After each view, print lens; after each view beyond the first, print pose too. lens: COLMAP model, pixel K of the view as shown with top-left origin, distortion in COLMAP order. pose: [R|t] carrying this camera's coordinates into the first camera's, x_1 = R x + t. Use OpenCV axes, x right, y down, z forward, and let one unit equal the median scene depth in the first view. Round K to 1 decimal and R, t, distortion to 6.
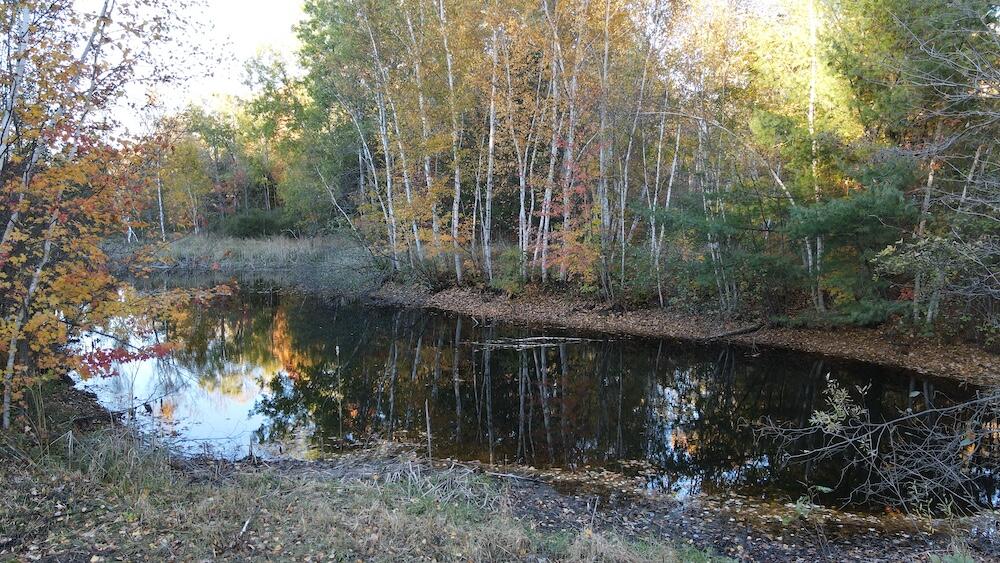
lens RADIAL K [[746.4, 0, 500.0], [0, 746.4, 281.5], [0, 0, 1]] dist [-0.008391, 0.046903]
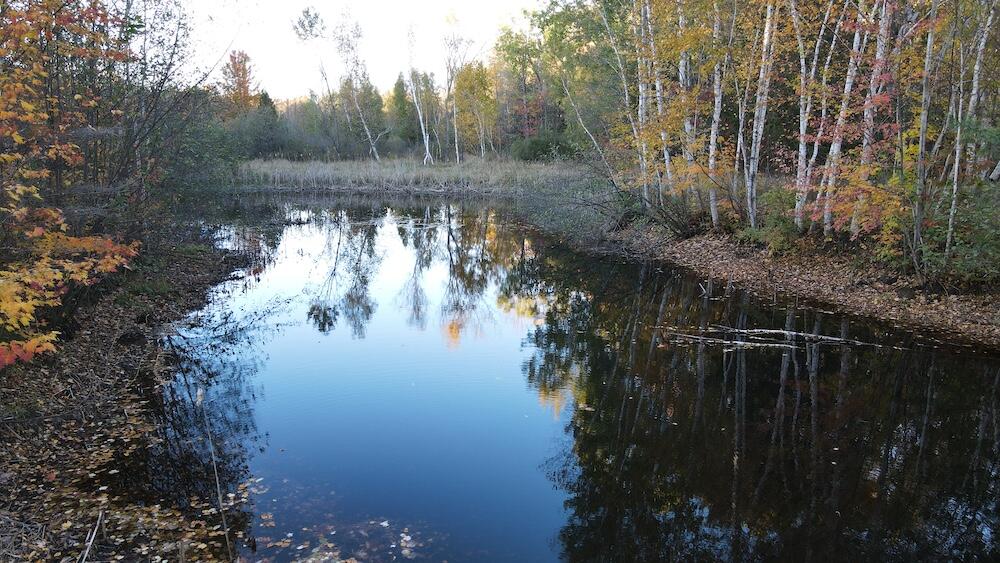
lens RADIAL K [[746.4, 0, 500.0], [0, 746.4, 281.5], [0, 0, 1]] dist [-0.008391, 0.046903]
pose [[0.906770, 0.081689, -0.413636, 0.067840], [-0.038516, 0.992998, 0.111671, -0.021062], [0.419862, -0.085329, 0.903568, 0.207851]]
